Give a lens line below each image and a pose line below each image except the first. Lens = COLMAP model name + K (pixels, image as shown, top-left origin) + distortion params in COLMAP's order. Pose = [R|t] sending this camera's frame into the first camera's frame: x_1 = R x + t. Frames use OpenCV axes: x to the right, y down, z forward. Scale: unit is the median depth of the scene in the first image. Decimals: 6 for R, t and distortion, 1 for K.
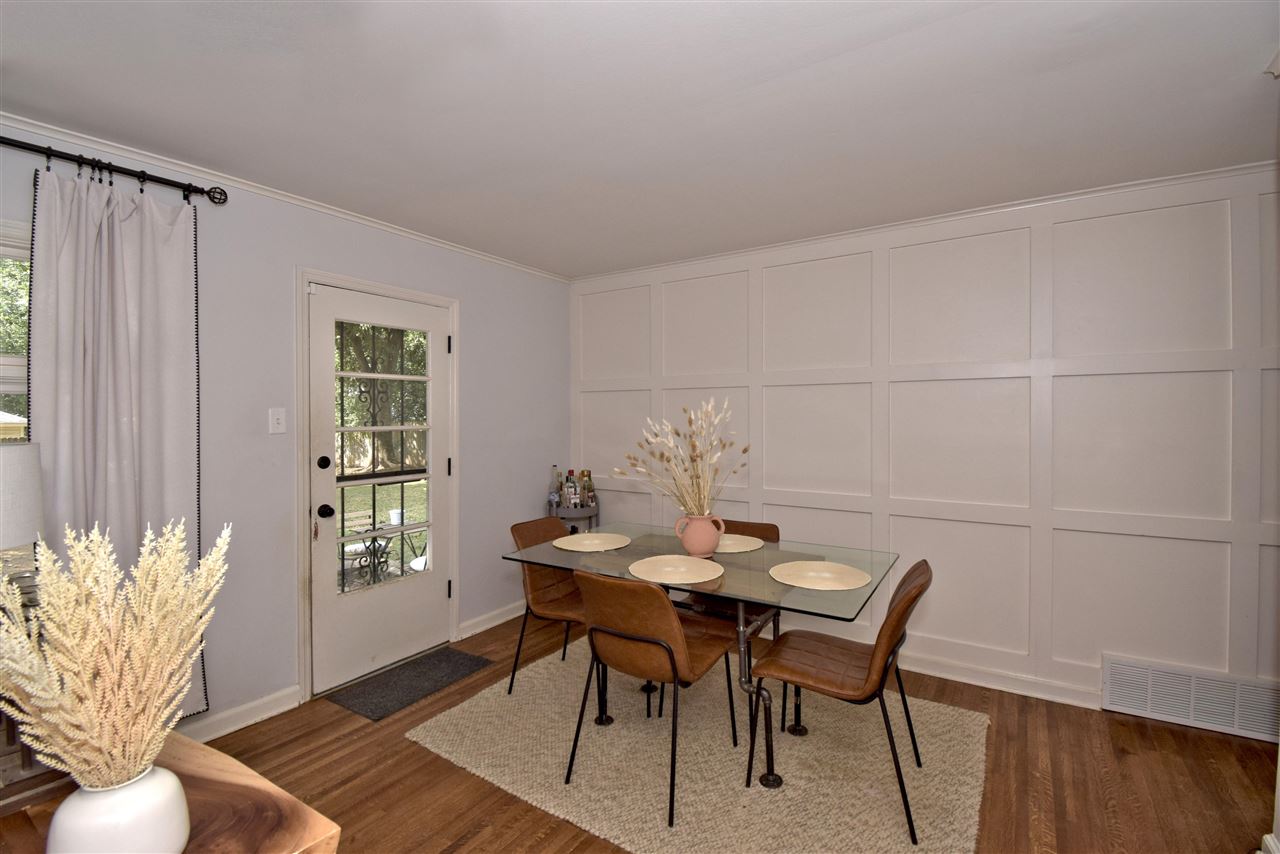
lens RADIAL K [[563.5, 0, 639.6], [0, 563.5, 416.0], [0, 0, 1]] dist [-0.001327, -0.000447]
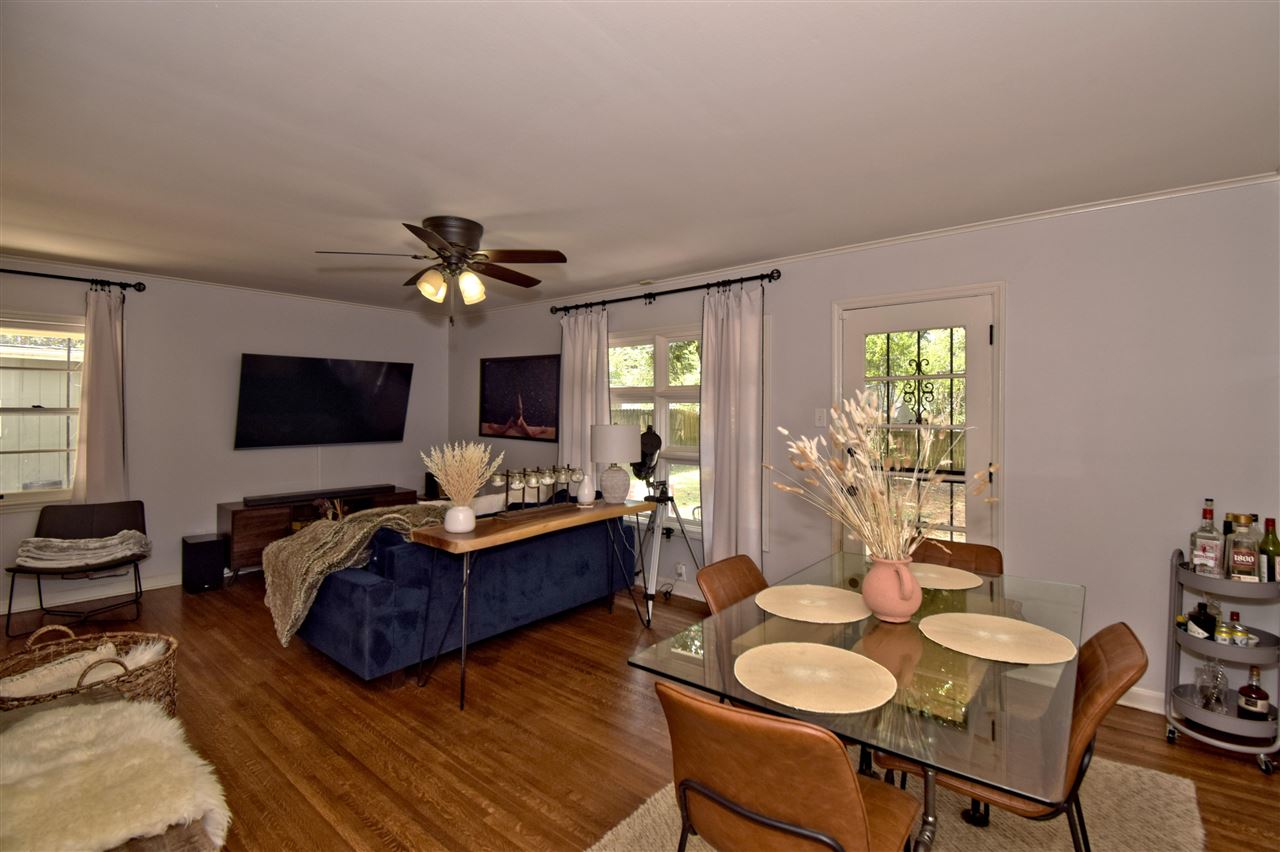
lens RADIAL K [[563.5, 0, 639.6], [0, 563.5, 415.0], [0, 0, 1]] dist [-0.001327, -0.000447]
pose [[-0.086812, 0.009806, -0.996176, 0.879157], [-0.003376, 0.999943, 0.010138, -0.012429], [0.996219, 0.004243, -0.086774, 0.785180]]
